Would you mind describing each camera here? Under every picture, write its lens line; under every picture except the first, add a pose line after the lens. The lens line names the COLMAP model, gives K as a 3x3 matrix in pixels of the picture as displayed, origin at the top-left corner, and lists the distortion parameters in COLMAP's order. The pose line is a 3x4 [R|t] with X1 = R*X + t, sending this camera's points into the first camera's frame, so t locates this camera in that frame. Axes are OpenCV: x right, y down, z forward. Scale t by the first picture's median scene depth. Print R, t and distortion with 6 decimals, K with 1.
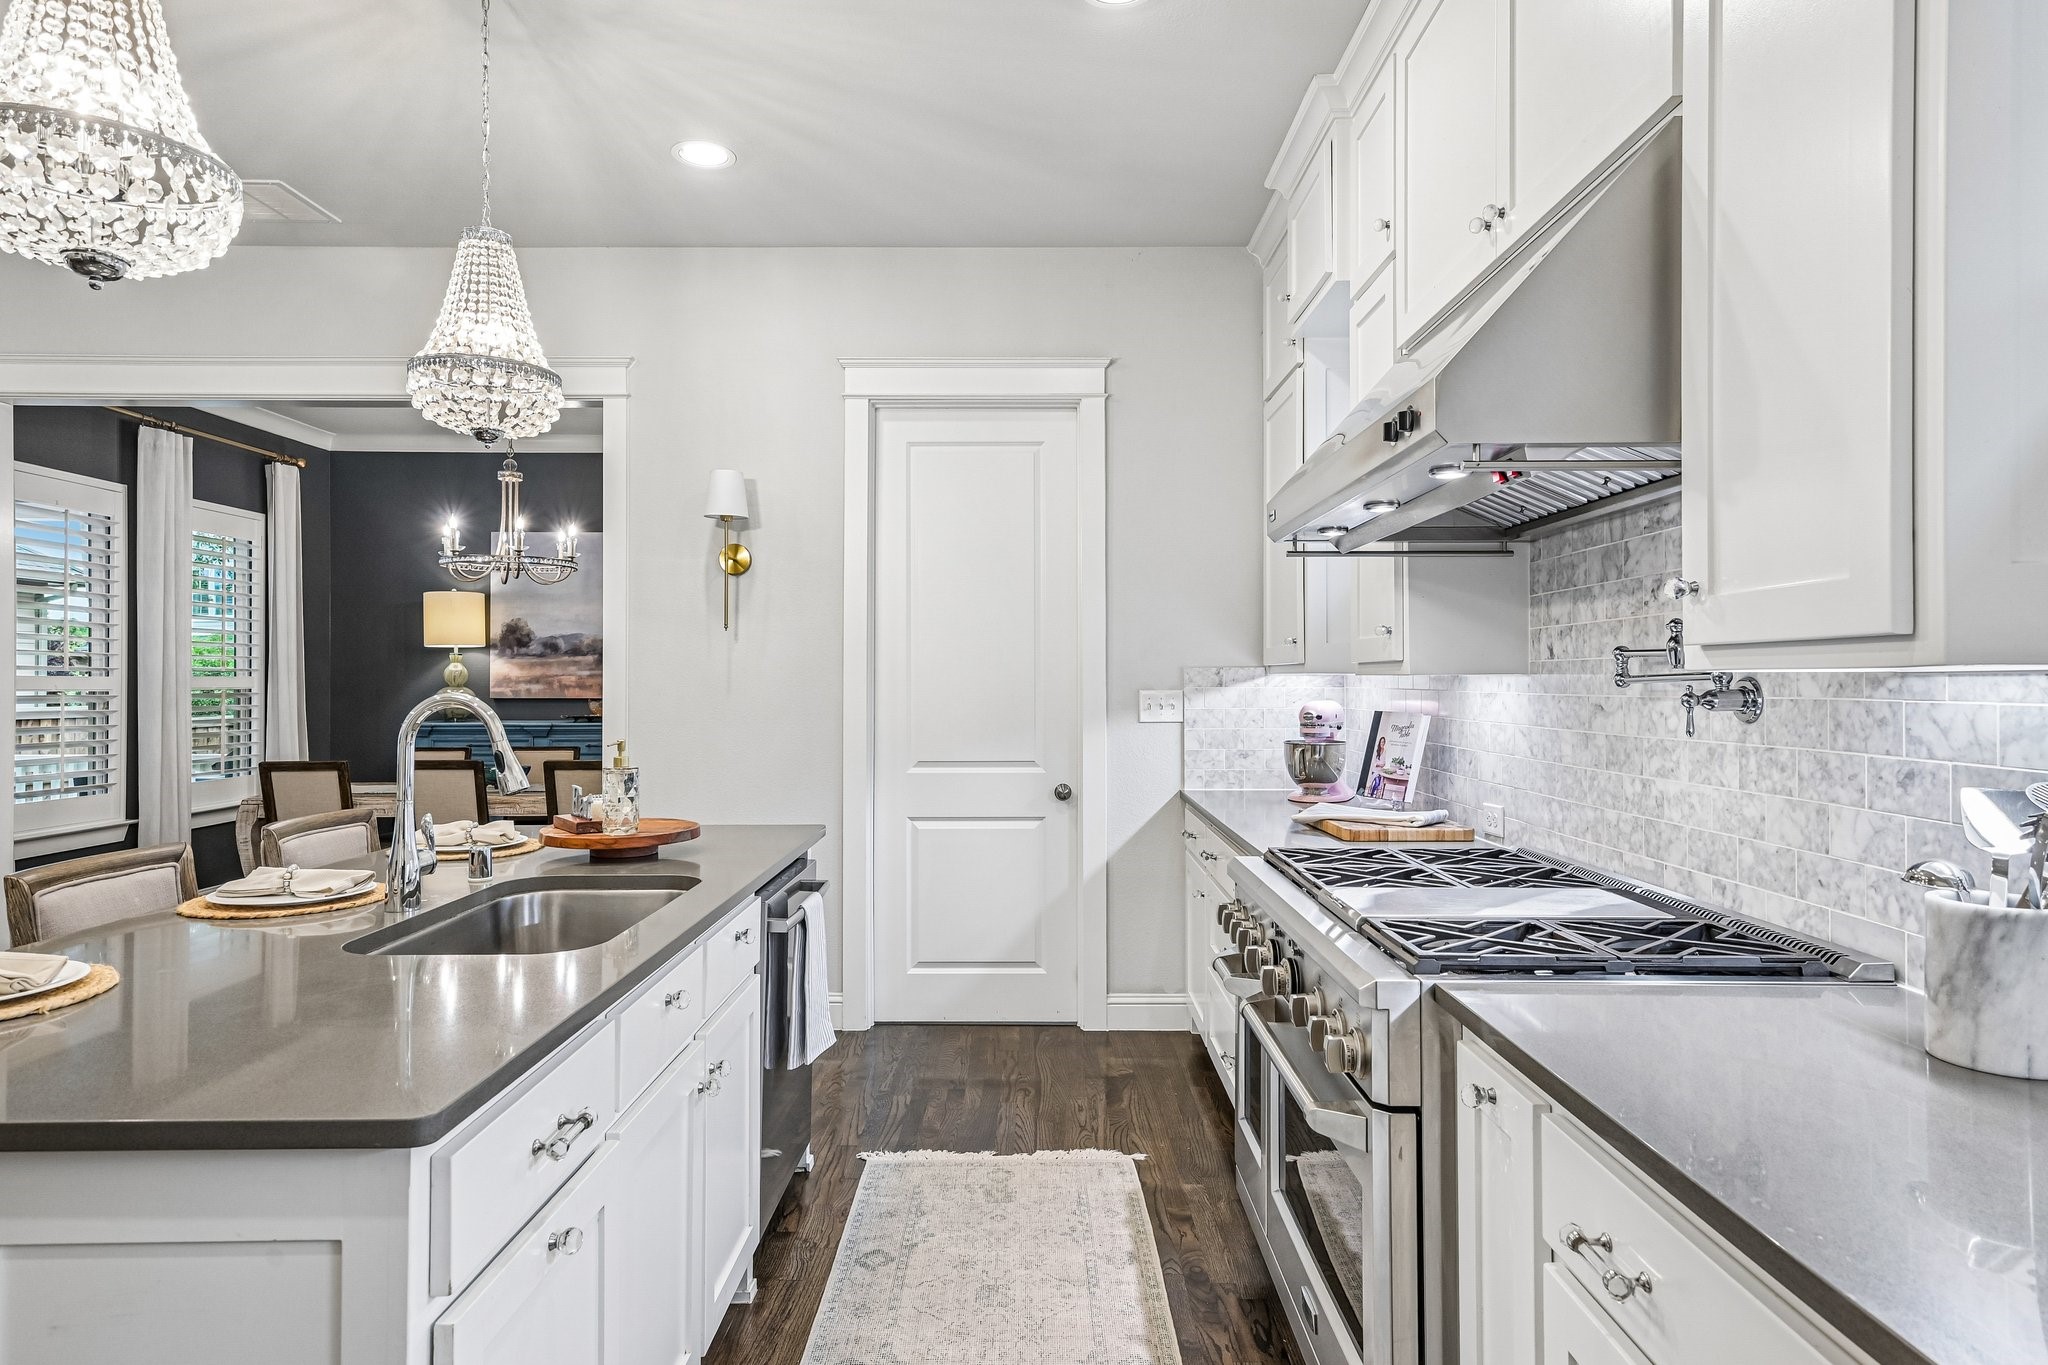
lens RADIAL K [[1180.0, 0, 1033.0], [0, 1180.0, 675.0], [0, 0, 1]] dist [0.016384, 0.001187]
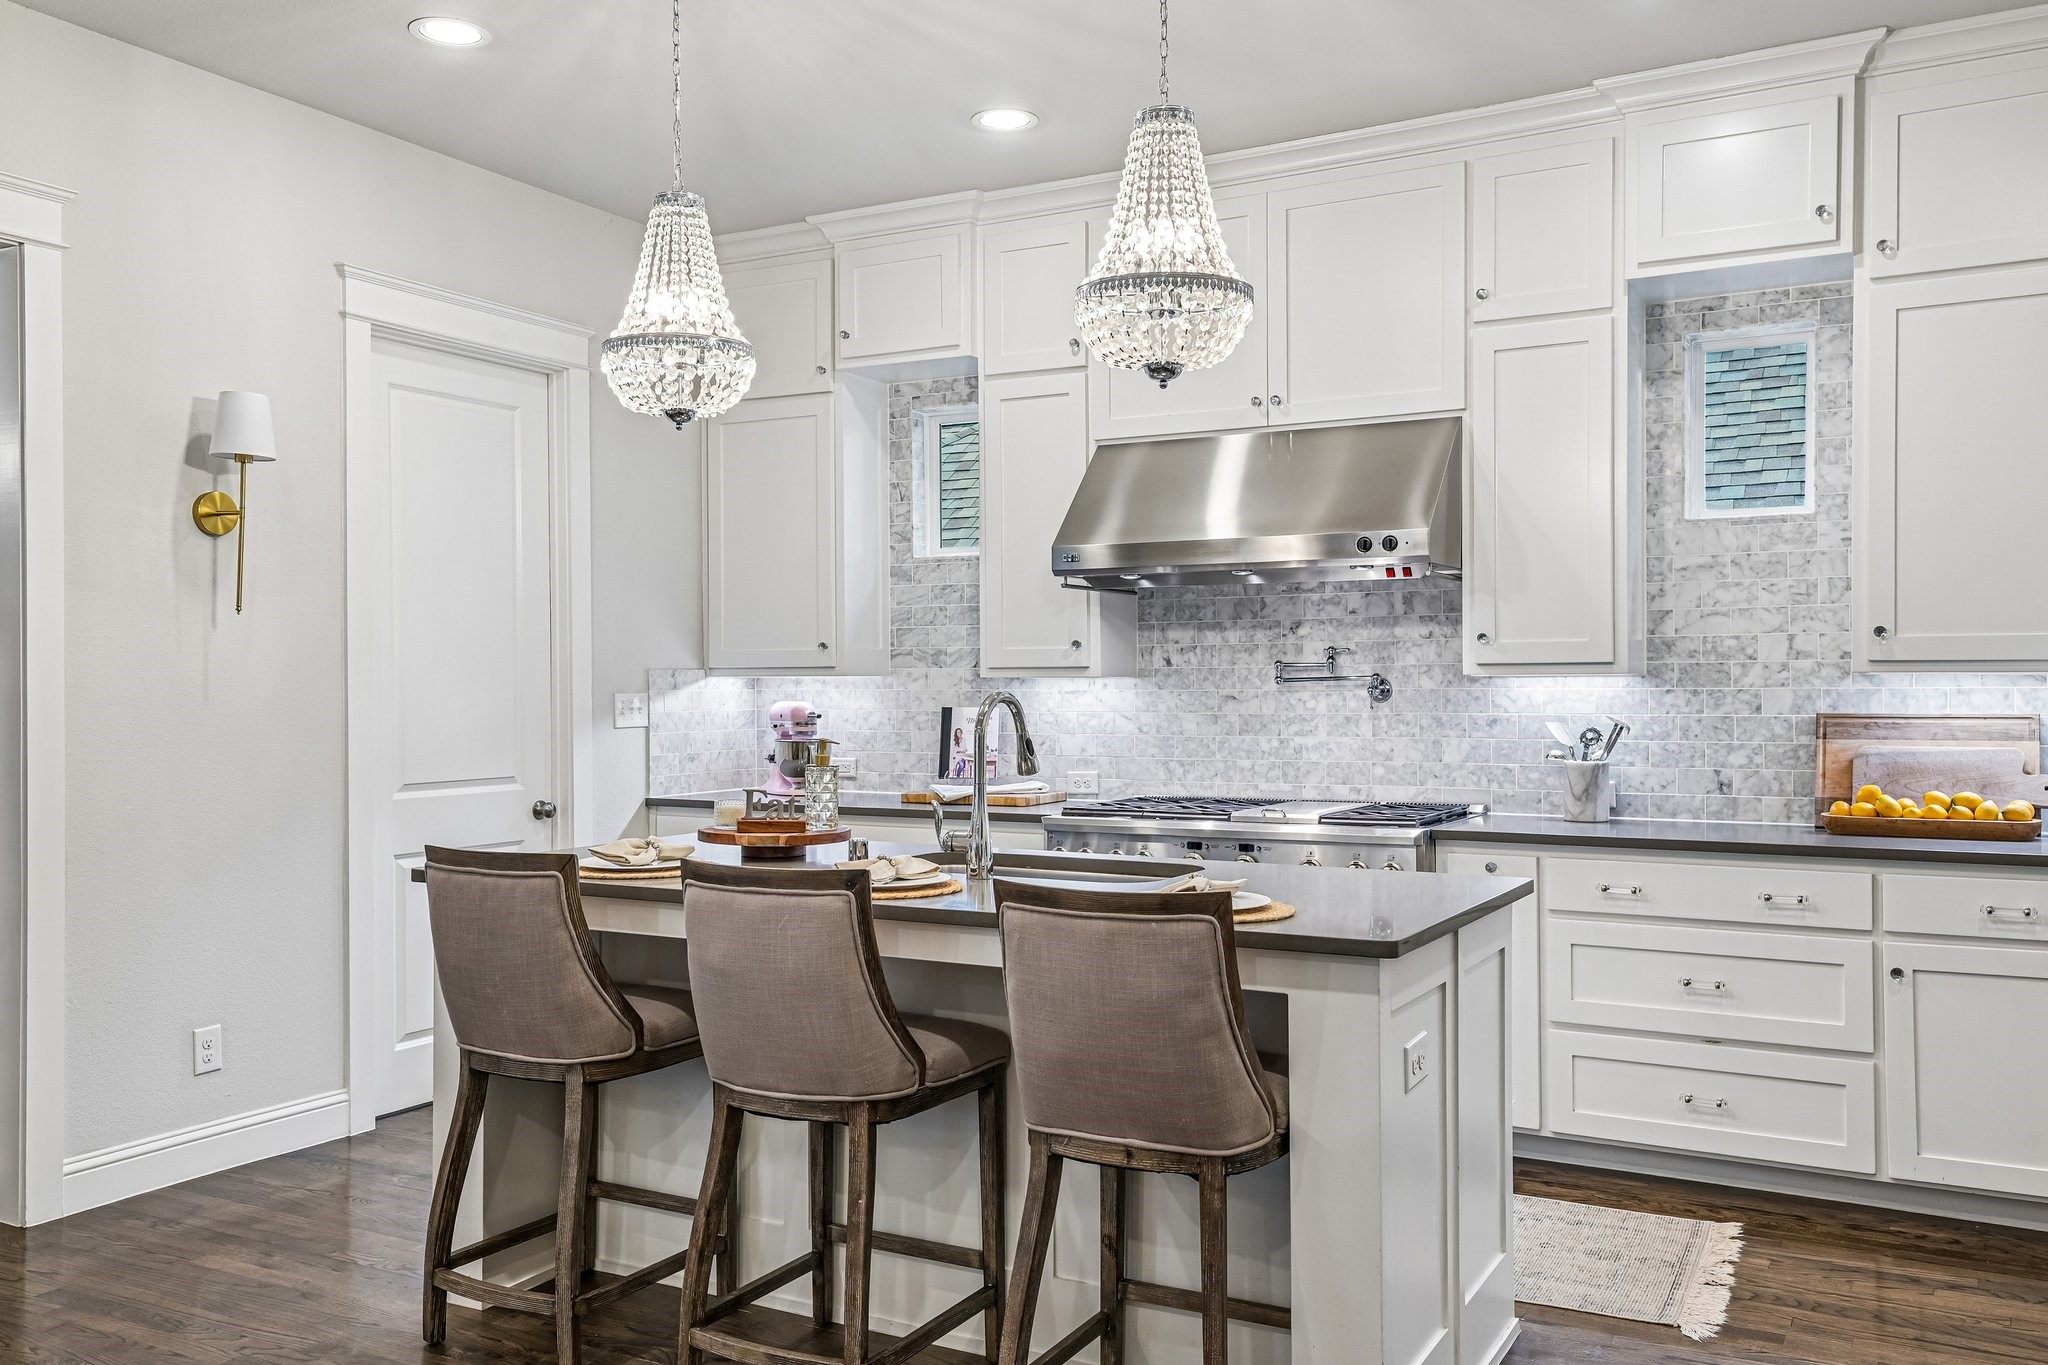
lens RADIAL K [[1672.3, 0, 1028.4], [0, 1672.3, 691.3], [0, 0, 1]] dist [0.026217, 0.004419]
pose [[0.480086, -0.006225, 0.877199, -1.825543], [-0.000650, 0.999972, 0.007452, 0.002317], [-0.877221, -0.004147, 0.480069, 0.169333]]
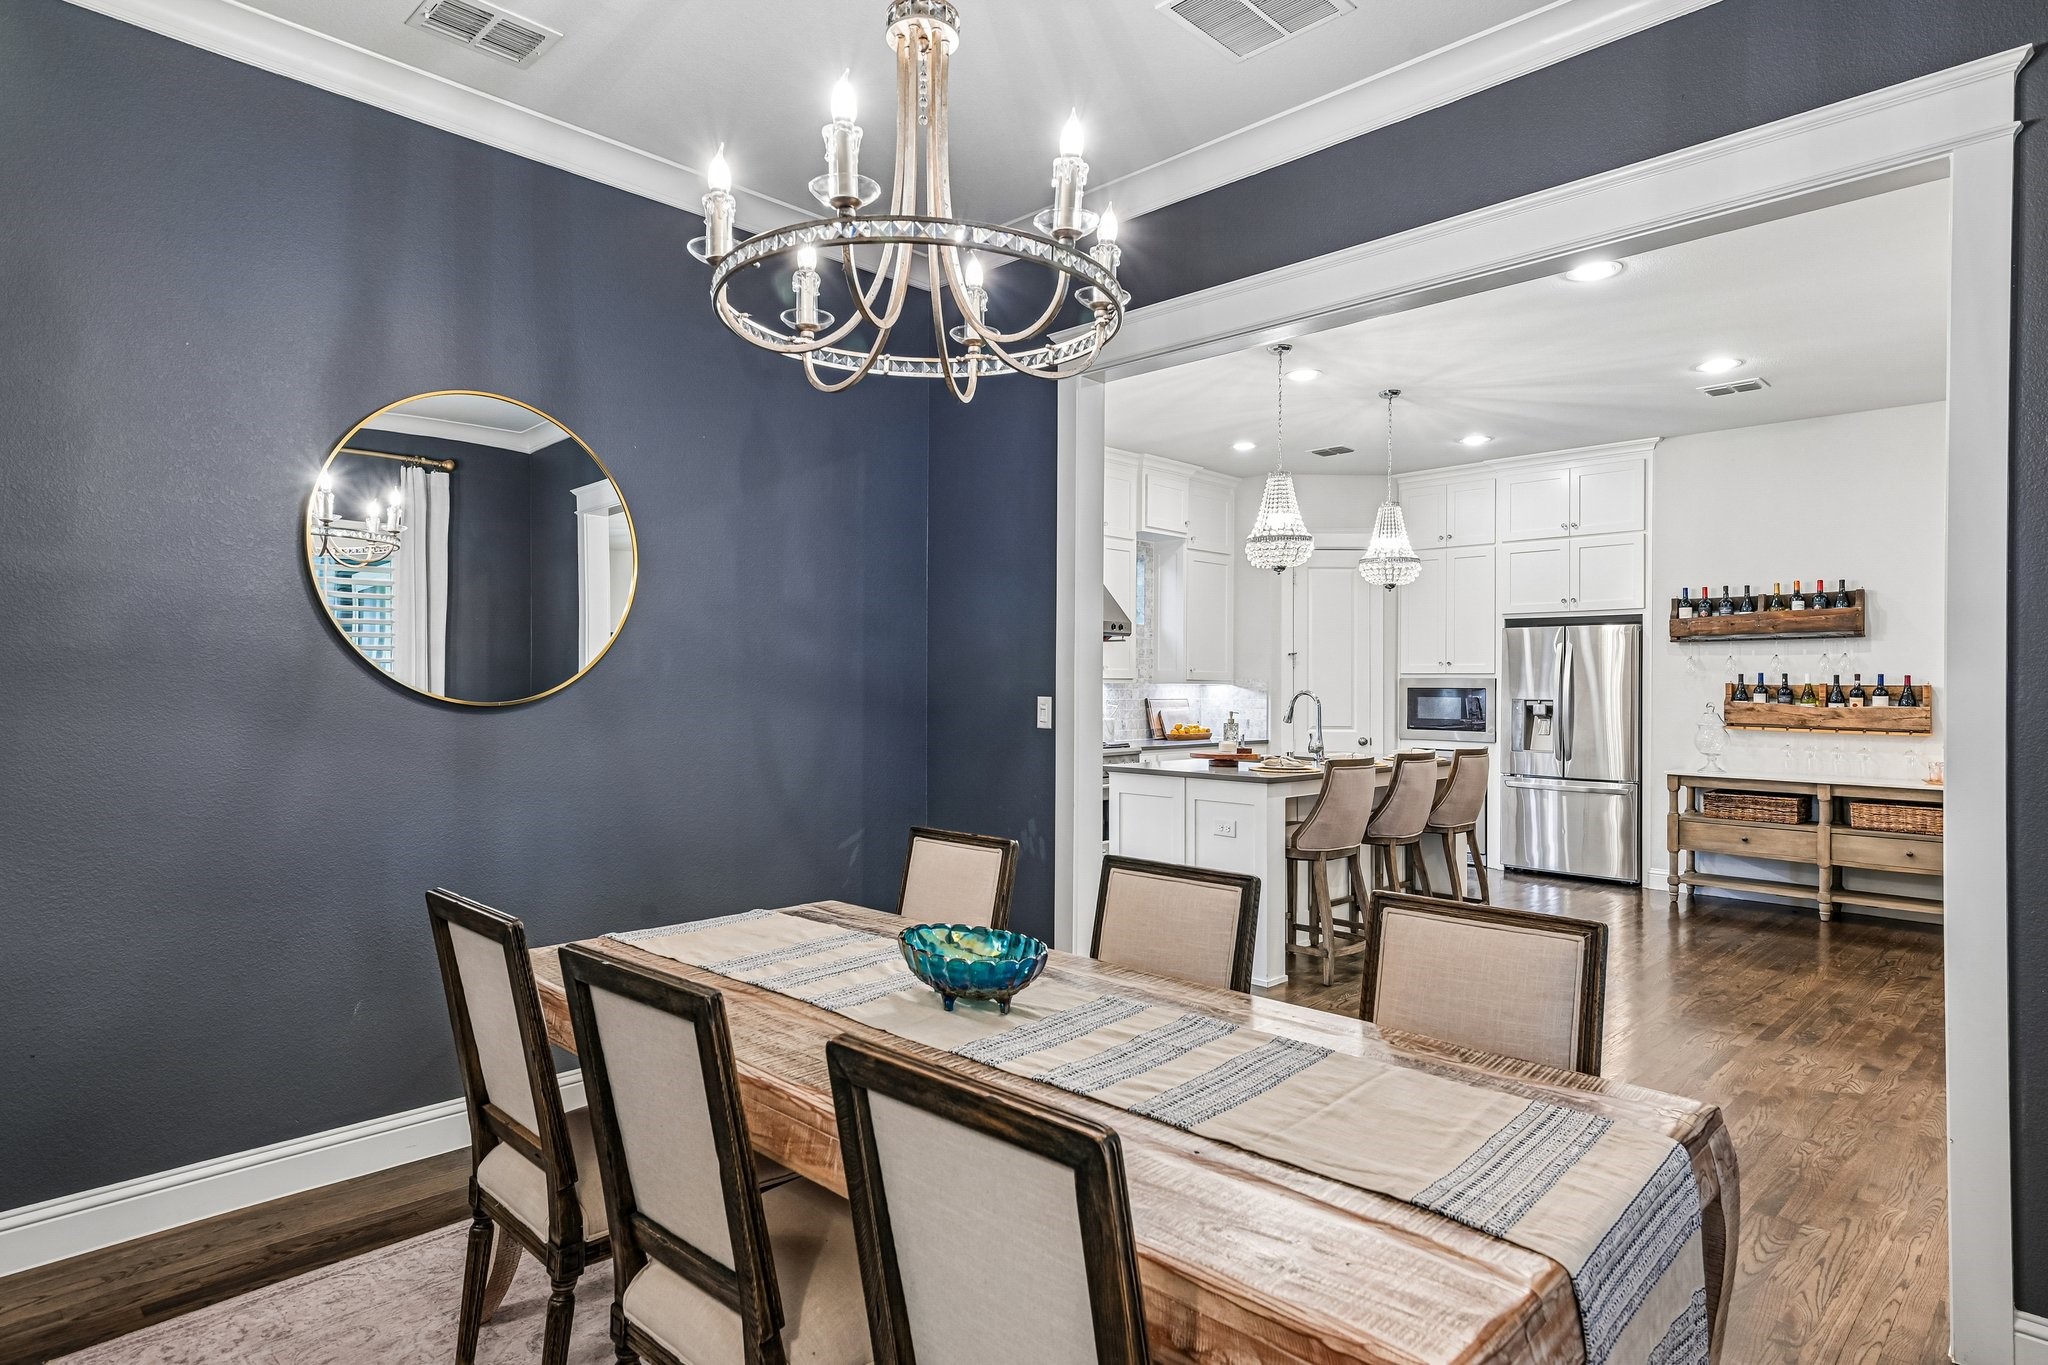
lens RADIAL K [[1113.8, 0, 1027.5], [0, 1113.8, 675.7], [0, 0, 1]] dist [0.013177, -0.000366]
pose [[-0.713819, 0.000982, 0.700330, -1.893143], [-0.009470, 0.999894, -0.011054, 0.014236], [-0.700267, -0.014523, -0.713734, 3.366529]]
